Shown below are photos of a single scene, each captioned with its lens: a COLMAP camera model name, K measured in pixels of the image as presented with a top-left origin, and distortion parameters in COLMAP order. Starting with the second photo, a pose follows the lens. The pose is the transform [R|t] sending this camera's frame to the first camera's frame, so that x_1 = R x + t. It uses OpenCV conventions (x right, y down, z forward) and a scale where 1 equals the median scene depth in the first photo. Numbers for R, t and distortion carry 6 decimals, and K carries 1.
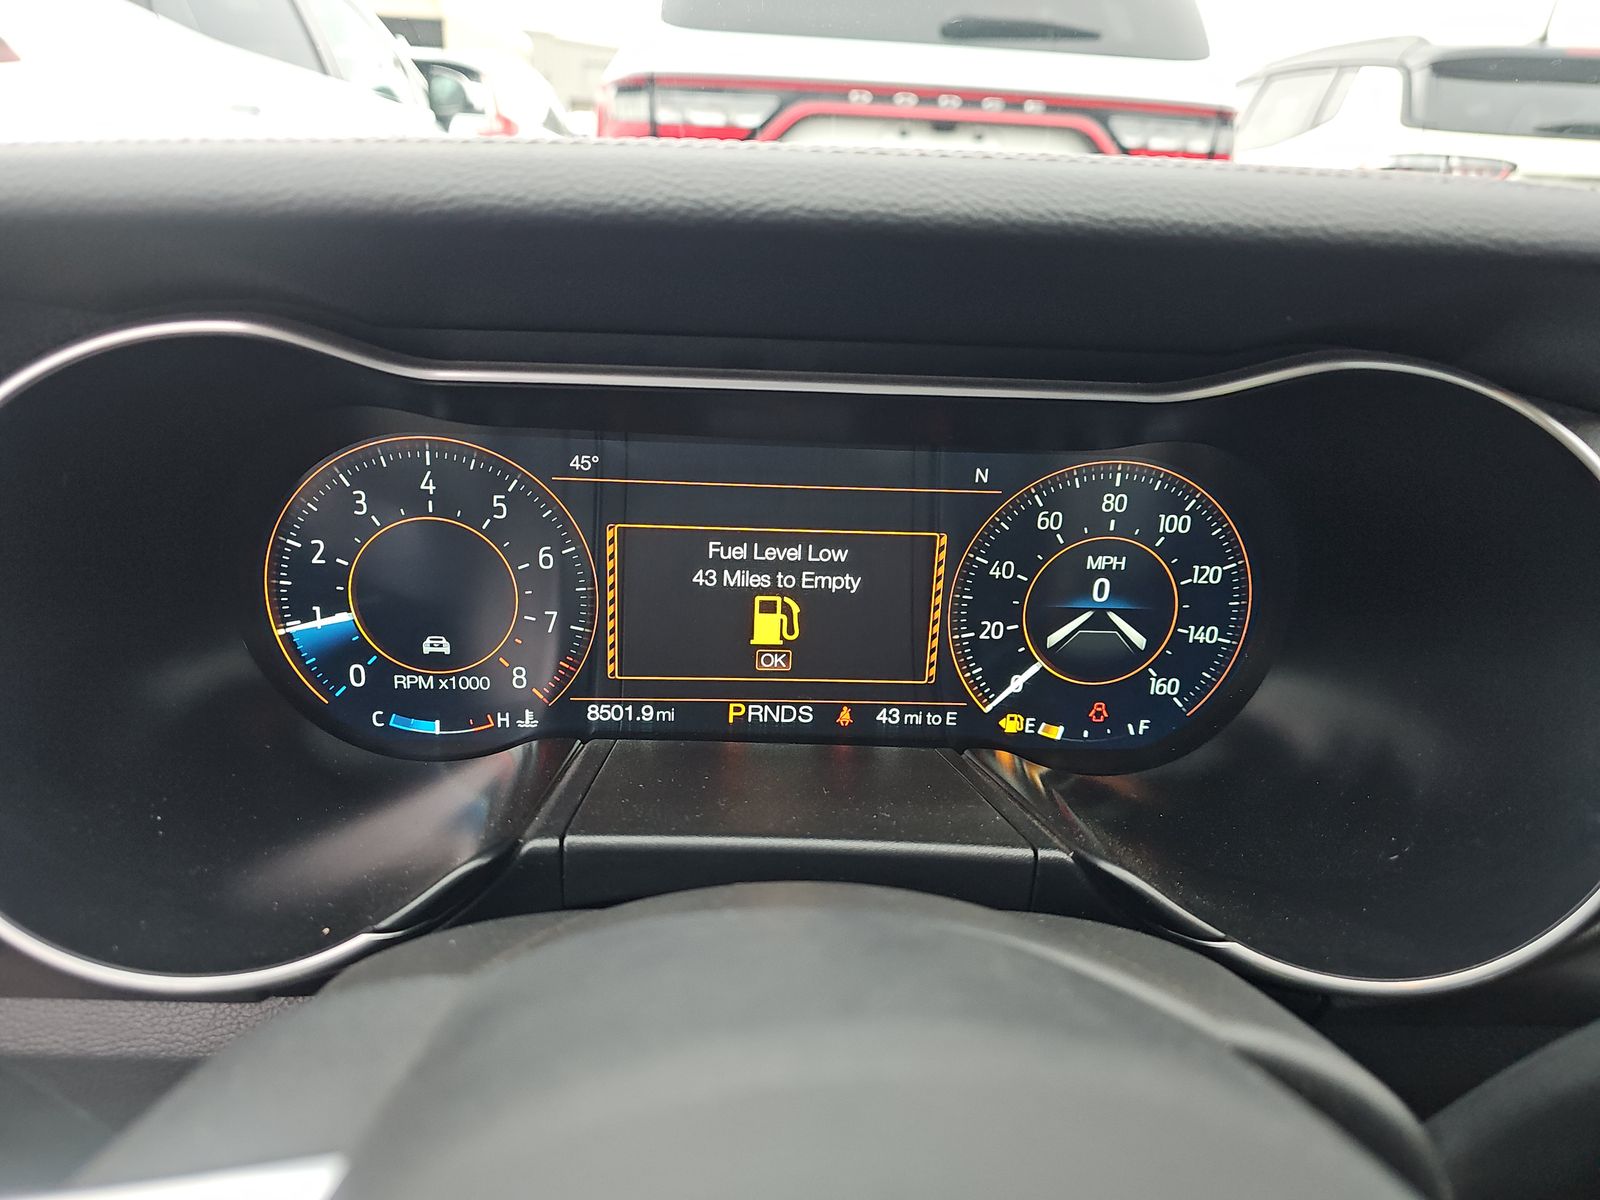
lens RADIAL K [[1060.8, 0, 823.1], [0, 1060.8, 597.4], [0, 0, 1]] dist [0.057520, -0.051428]
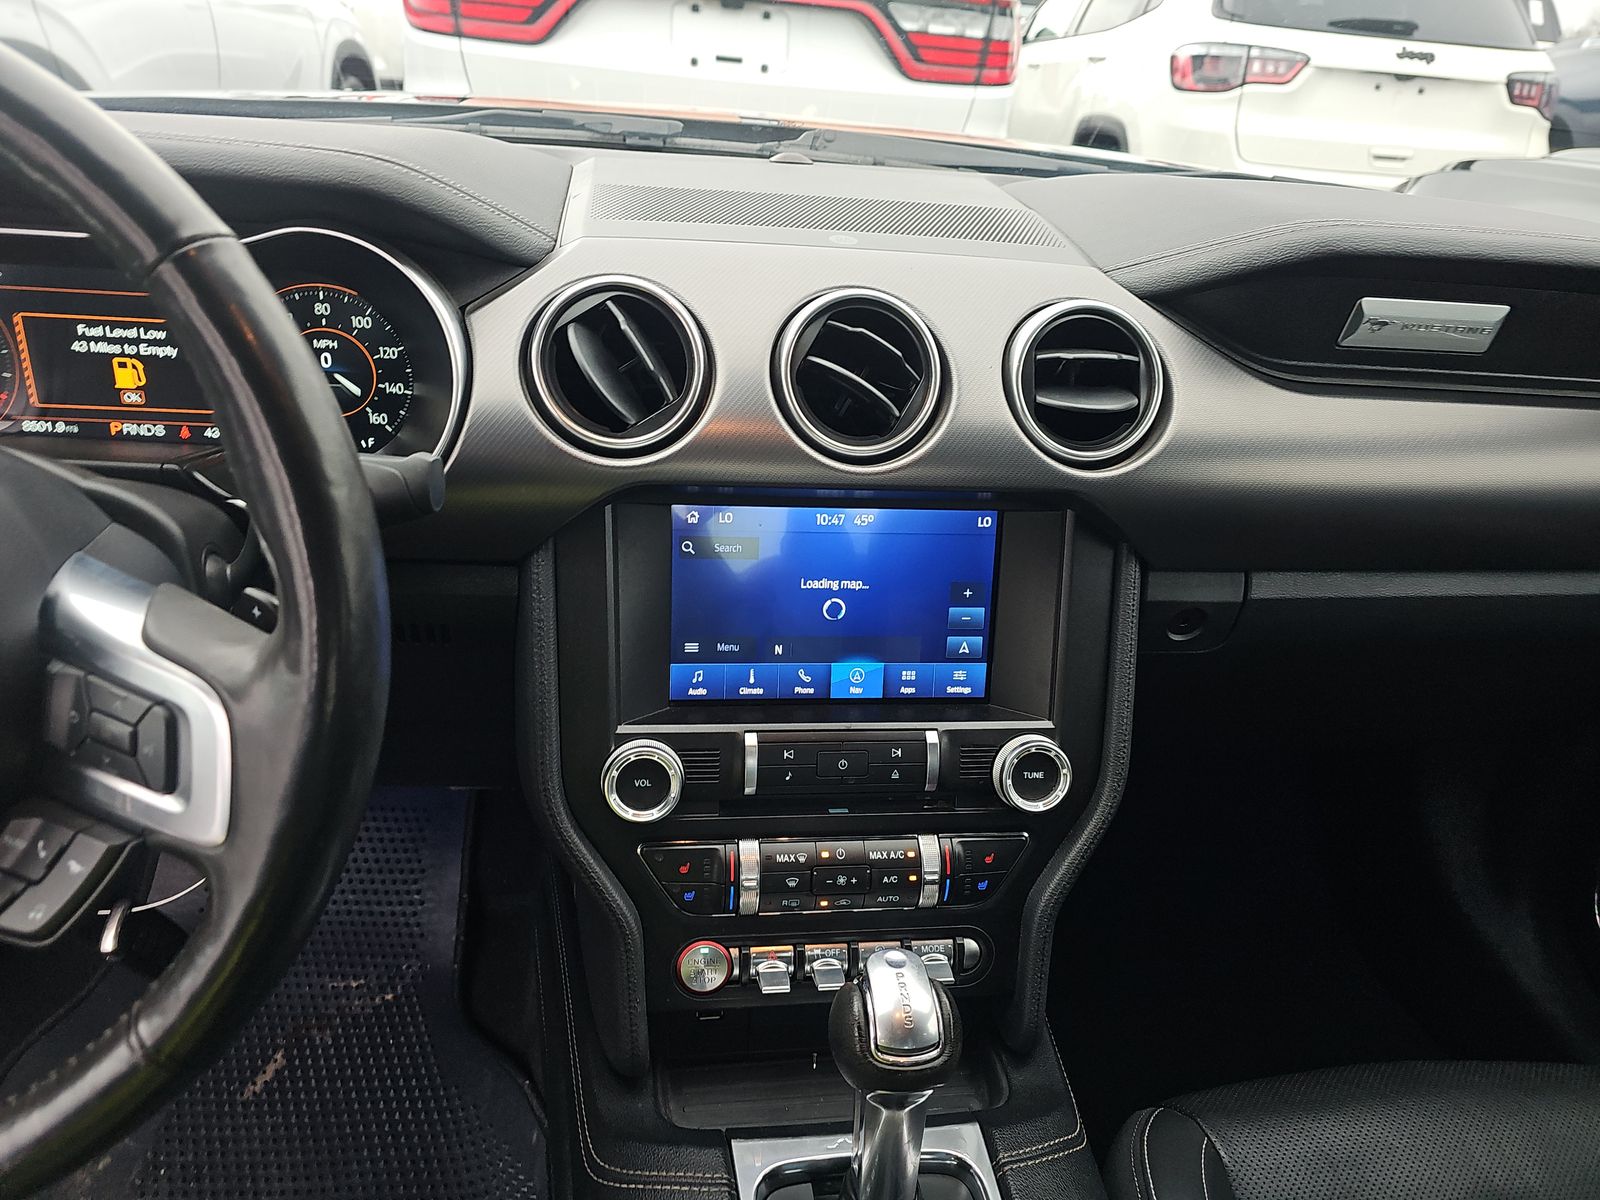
lens RADIAL K [[1060.8, 0, 823.1], [0, 1060.8, 597.4], [0, 0, 1]] dist [0.057520, -0.051428]
pose [[0.997314, 0.000467, 0.073241, 0.967920], [-0.008519, 0.993932, 0.109669, 0.184994], [-0.072745, -0.109998, 0.991266, -0.884810]]
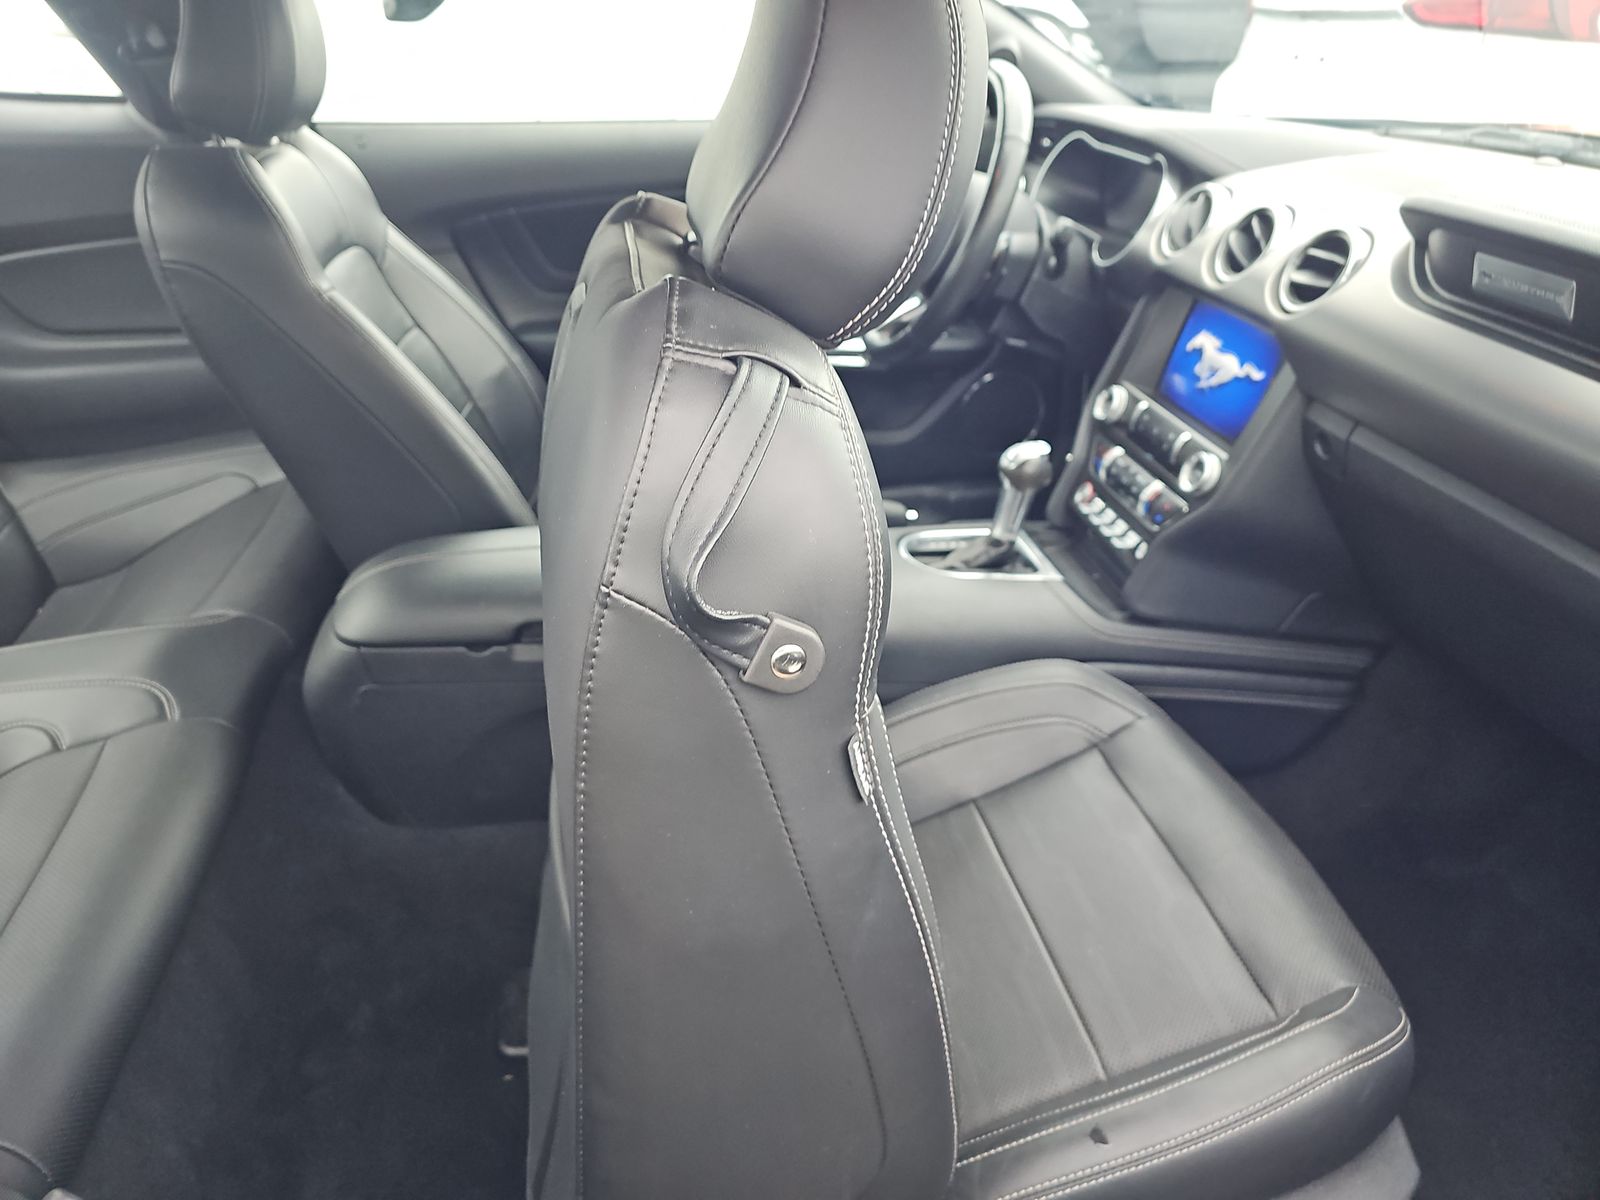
lens RADIAL K [[1060.8, 0, 823.1], [0, 1060.8, 597.4], [0, 0, 1]] dist [0.057520, -0.051428]
pose [[0.122583, 0.456215, -0.881386, 4.312188], [-0.368935, 0.845388, 0.386271, 0.155709], [0.921336, 0.277824, 0.271944, -1.009412]]
